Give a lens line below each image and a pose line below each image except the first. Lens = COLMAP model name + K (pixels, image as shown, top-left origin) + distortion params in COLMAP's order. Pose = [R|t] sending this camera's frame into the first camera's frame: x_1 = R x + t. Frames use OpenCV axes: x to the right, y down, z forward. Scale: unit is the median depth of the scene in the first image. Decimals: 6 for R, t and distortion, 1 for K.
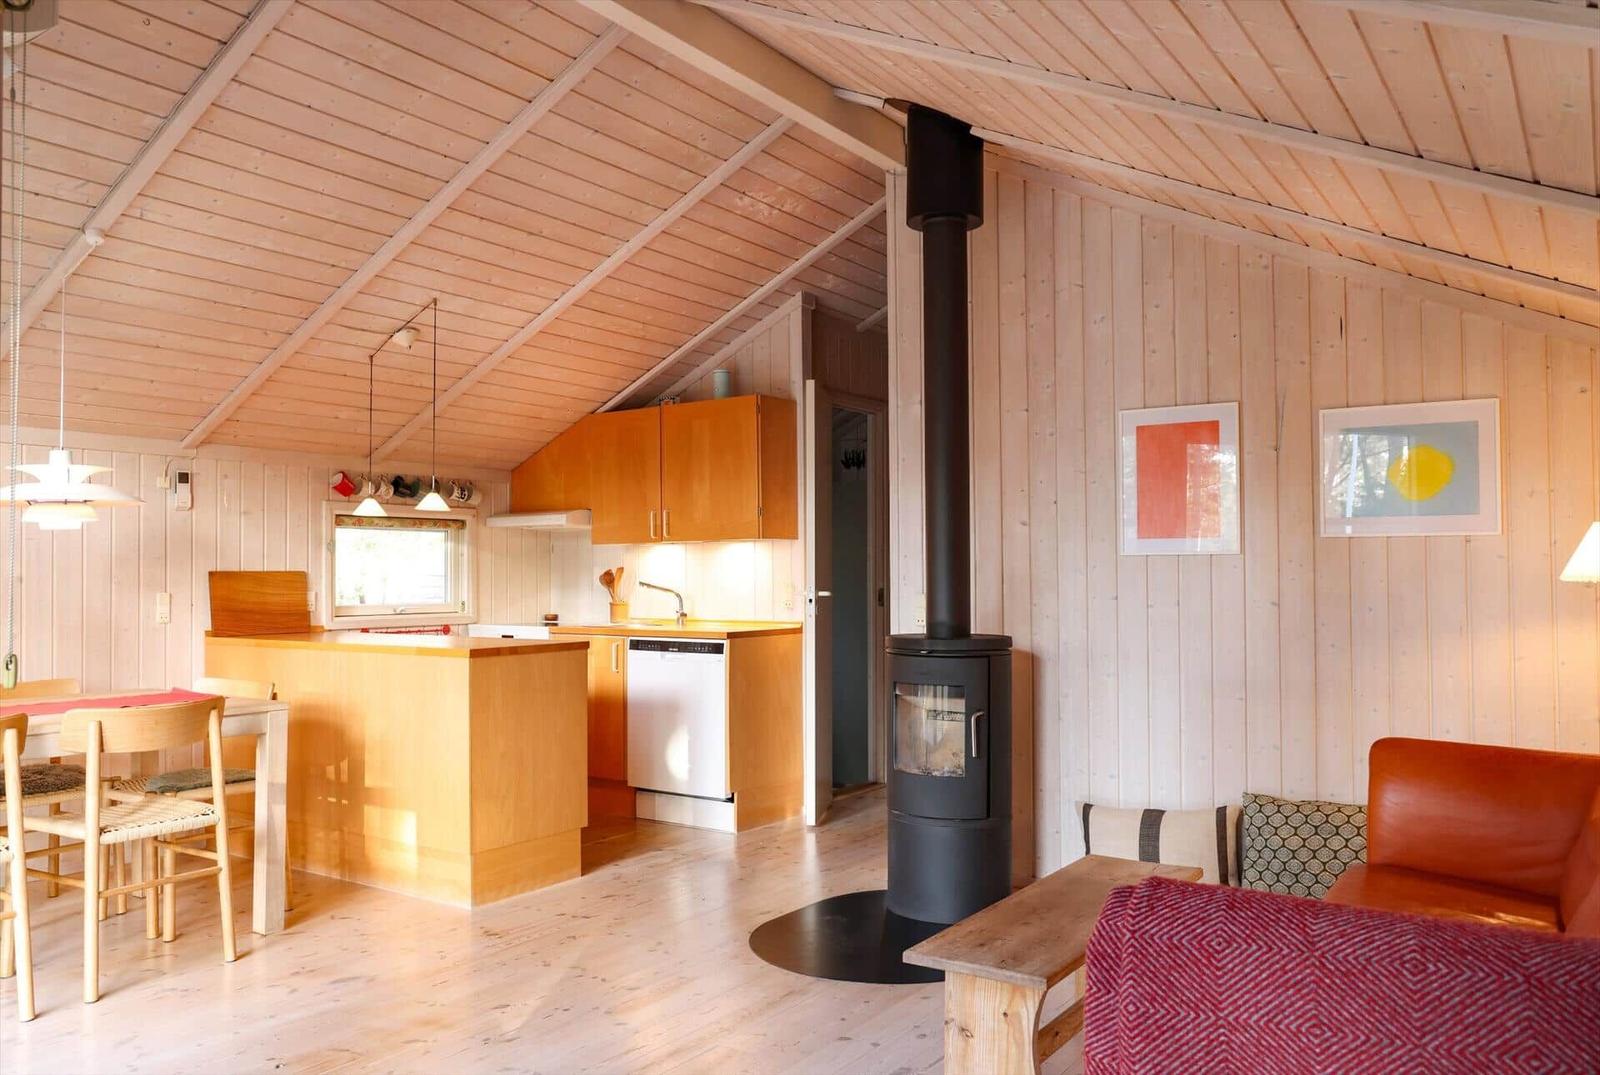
lens RADIAL K [[1230.7, 0, 800.0], [0, 1230.7, 537.5], [0, 0, 1]] dist [0.001754, 0.000334]
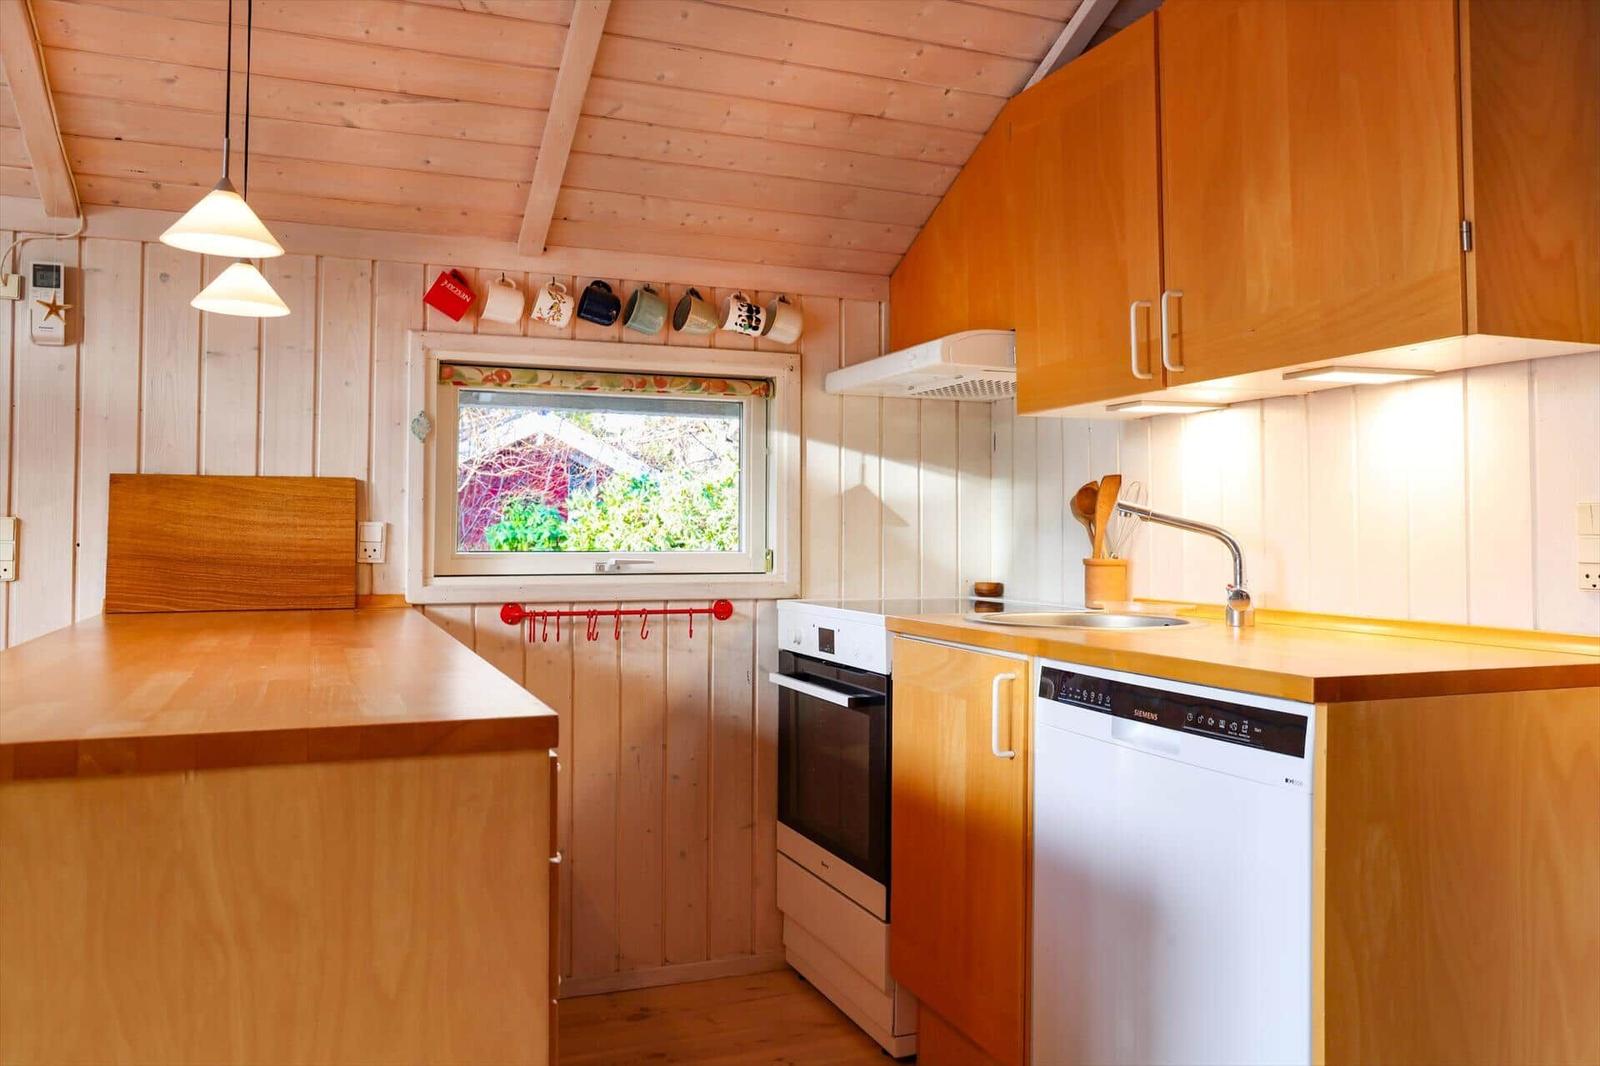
lens RADIAL K [[1189.7, 0, 796.1], [0, 1189.7, 491.2], [0, 0, 1]] dist [-0.006187, 0.000789]
pose [[0.816060, -0.014604, -0.577783, -0.002312], [0.011158, 0.999892, -0.009515, 0.036681], [0.577860, 0.001318, 0.816135, 0.691280]]
